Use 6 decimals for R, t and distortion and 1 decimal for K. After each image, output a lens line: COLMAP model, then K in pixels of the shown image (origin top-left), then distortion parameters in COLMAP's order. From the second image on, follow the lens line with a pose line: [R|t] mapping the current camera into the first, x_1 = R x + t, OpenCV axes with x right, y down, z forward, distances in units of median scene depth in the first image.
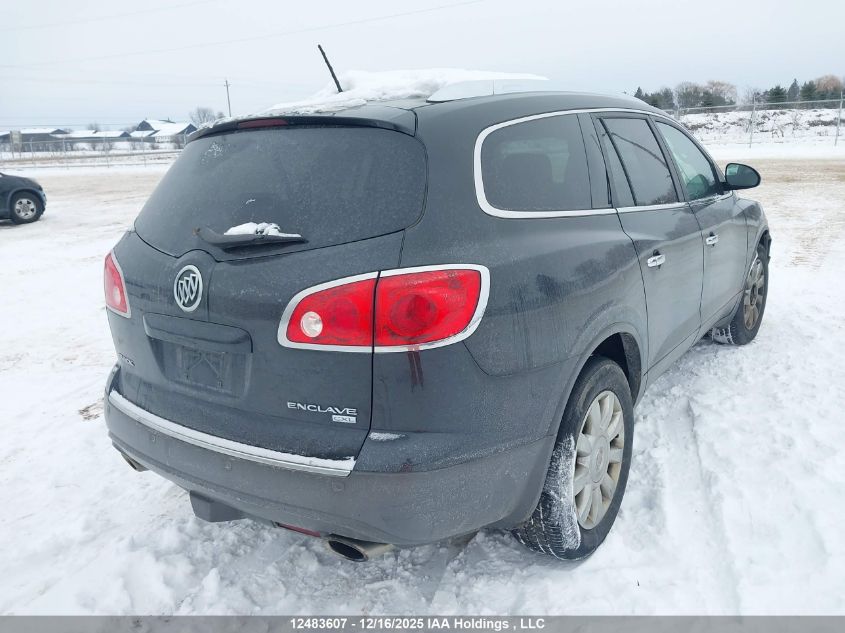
lens RADIAL K [[682.0, 0, 433.1], [0, 682.0, 274.3], [0, 0, 1]] dist [0.135384, -0.236920]
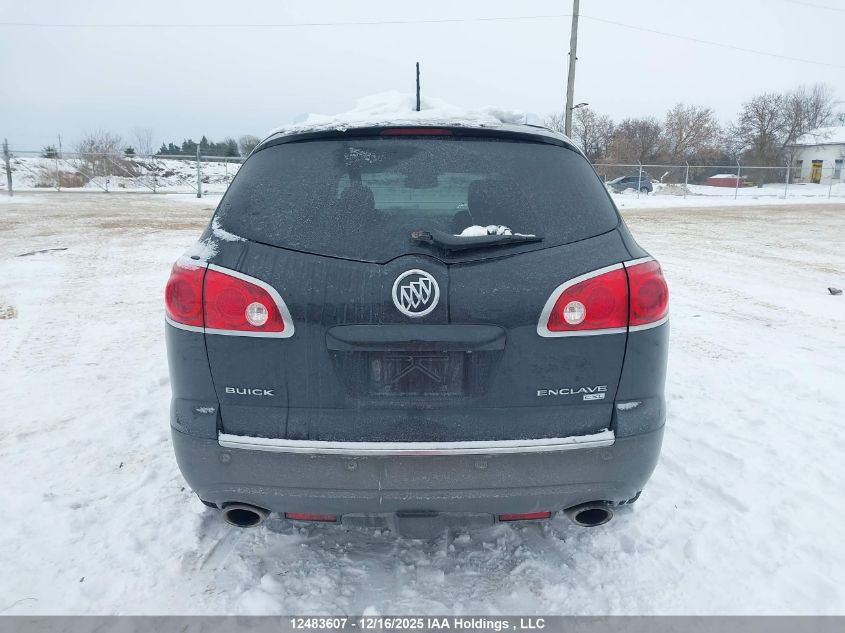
lens RADIAL K [[682.0, 0, 433.1], [0, 682.0, 274.3], [0, 0, 1]] dist [0.135384, -0.236920]
pose [[0.818298, -0.033344, 0.573826, -0.924832], [0.072541, 0.996325, -0.045551, 0.041359], [-0.570198, 0.078900, 0.817709, 0.202973]]
